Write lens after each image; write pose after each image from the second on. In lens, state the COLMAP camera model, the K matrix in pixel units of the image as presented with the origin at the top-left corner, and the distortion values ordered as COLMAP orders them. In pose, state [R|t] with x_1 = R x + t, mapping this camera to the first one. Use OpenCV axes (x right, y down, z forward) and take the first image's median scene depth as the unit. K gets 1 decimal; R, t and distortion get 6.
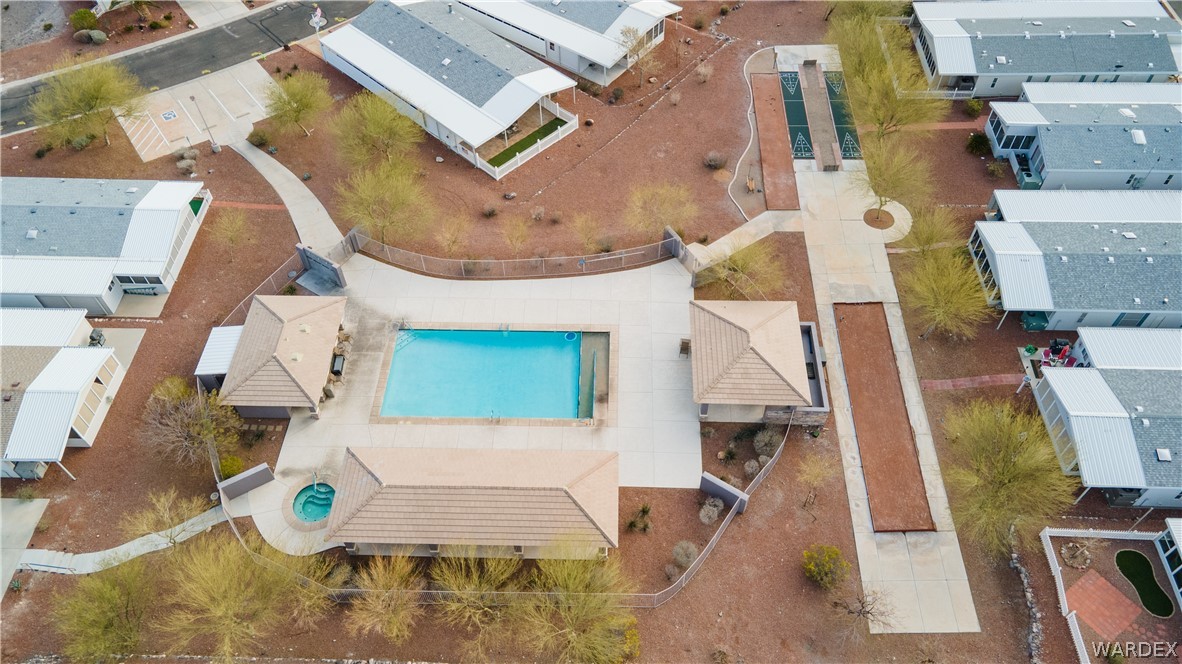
lens RADIAL K [[861.5, 0, 597.1], [0, 861.5, 331.0], [0, 0, 1]] dist [0.019192, 0.006135]
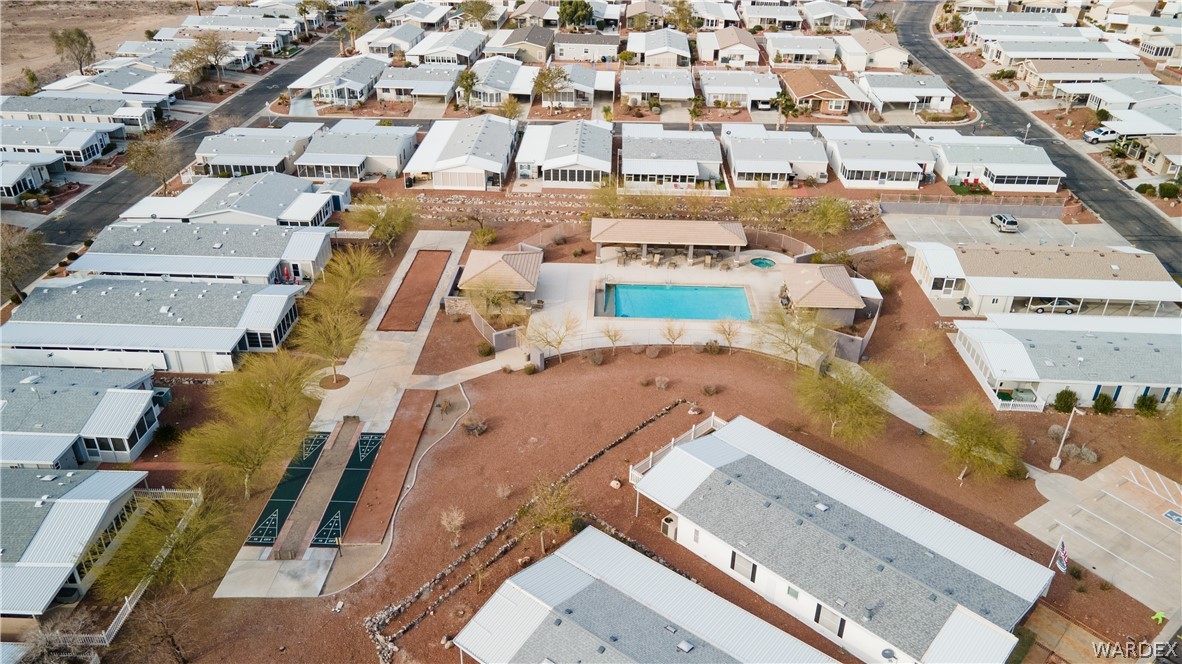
lens RADIAL K [[861.5, 0, 597.1], [0, 861.5, 331.0], [0, 0, 1]] dist [0.019192, 0.006135]
pose [[-0.999907, -0.008588, -0.010625, 0.019726], [-0.012004, 0.180977, 0.983414, -1.058060], [-0.006523, 0.983450, -0.181064, 1.020302]]
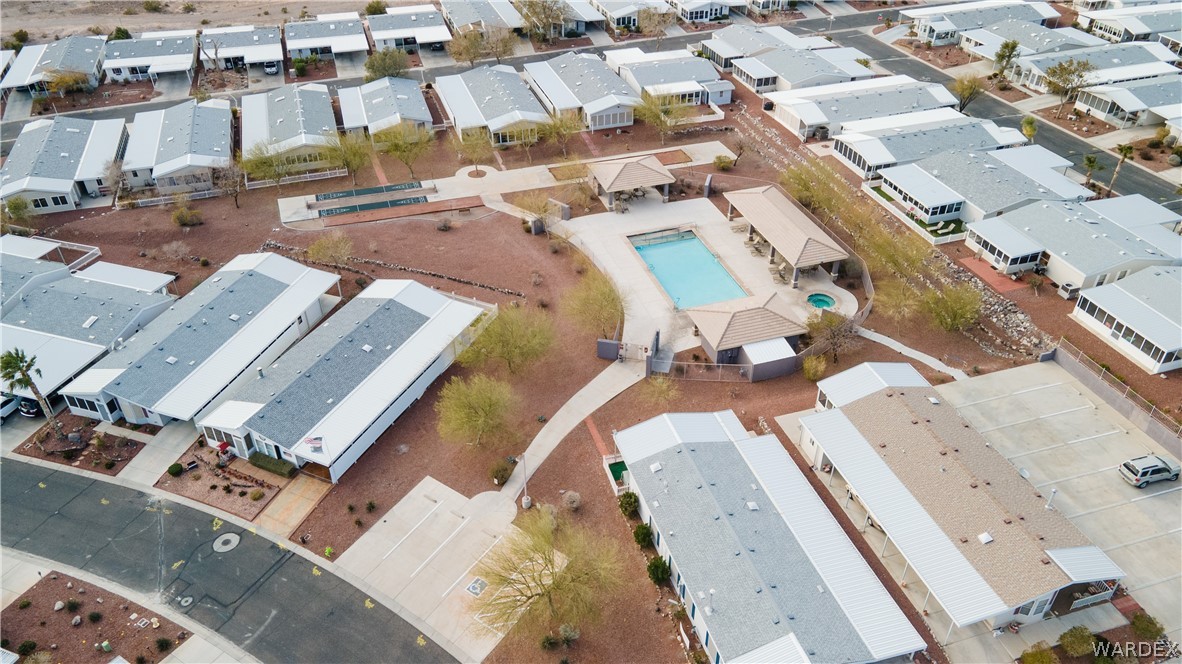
lens RADIAL K [[861.5, 0, 597.1], [0, 861.5, 331.0], [0, 0, 1]] dist [0.019192, 0.006135]
pose [[-0.337749, -0.542461, 0.769196, -1.010811], [0.731883, 0.362500, 0.577011, -0.702650], [-0.591839, 0.757846, 0.274584, 0.593097]]
